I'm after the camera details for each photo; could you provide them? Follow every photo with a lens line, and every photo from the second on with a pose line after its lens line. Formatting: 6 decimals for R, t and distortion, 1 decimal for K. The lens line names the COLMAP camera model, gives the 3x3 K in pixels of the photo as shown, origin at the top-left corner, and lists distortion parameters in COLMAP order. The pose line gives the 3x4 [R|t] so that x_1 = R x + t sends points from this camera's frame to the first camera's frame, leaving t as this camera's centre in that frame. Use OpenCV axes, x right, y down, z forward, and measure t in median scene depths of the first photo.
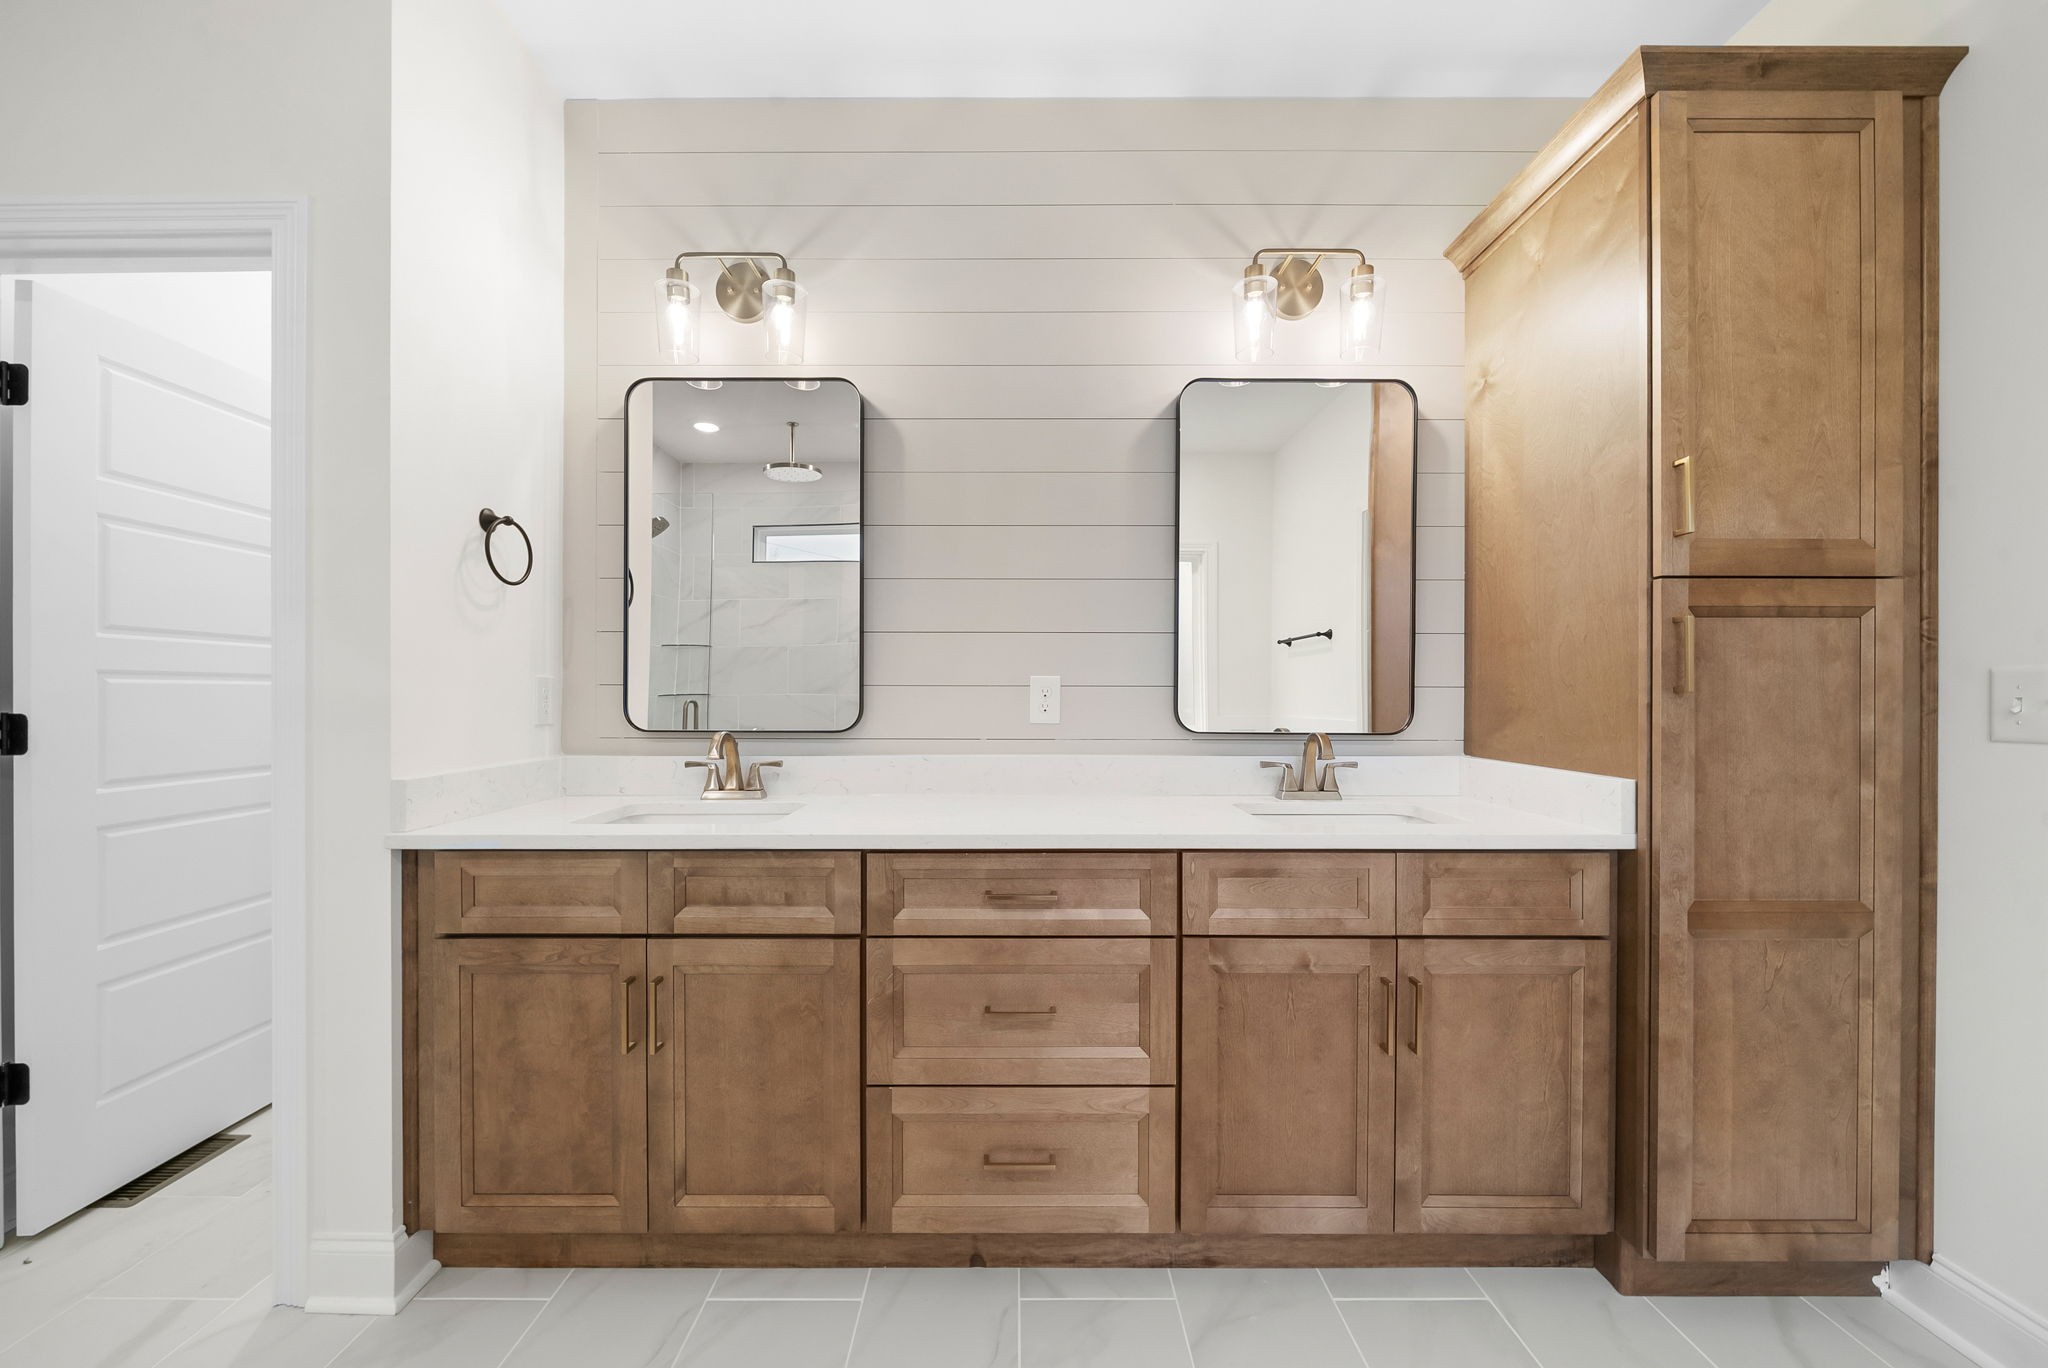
lens RADIAL K [[758.1, 0, 1020.2], [0, 758.1, 693.9], [0, 0, 1]] dist [-0.000940, -0.000040]
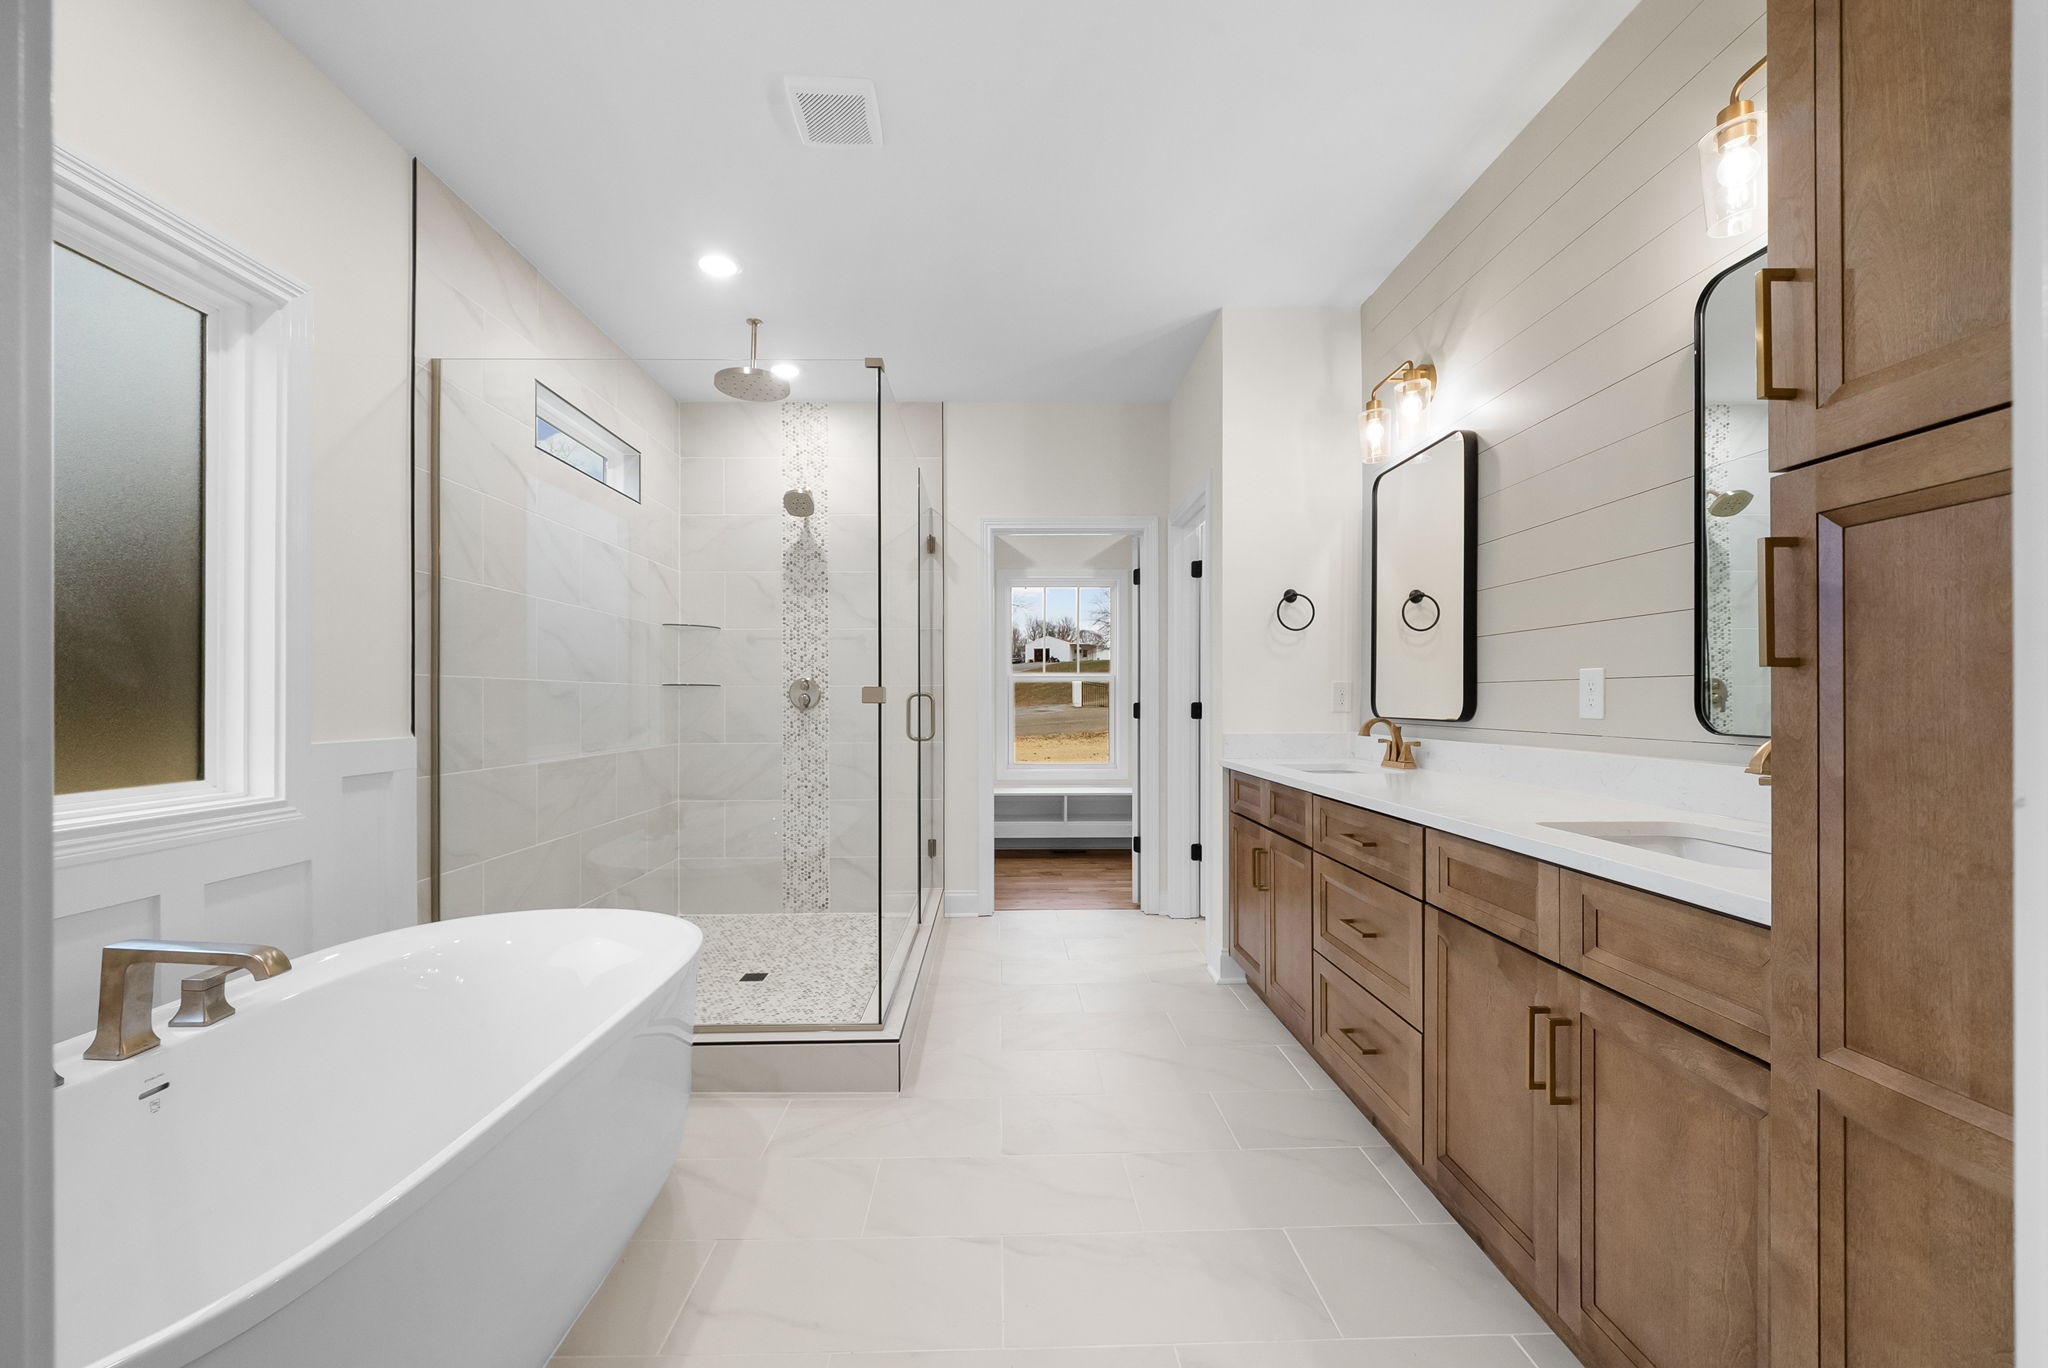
lens RADIAL K [[758.1, 0, 1020.4], [0, 758.1, 696.0], [0, 0, 1]] dist [-0.000940, -0.000040]
pose [[0.040612, -0.006584, -0.999153, 1.316970], [0.003883, 0.999972, -0.006432, 0.020204], [0.999167, -0.003619, 0.040636, 0.360307]]
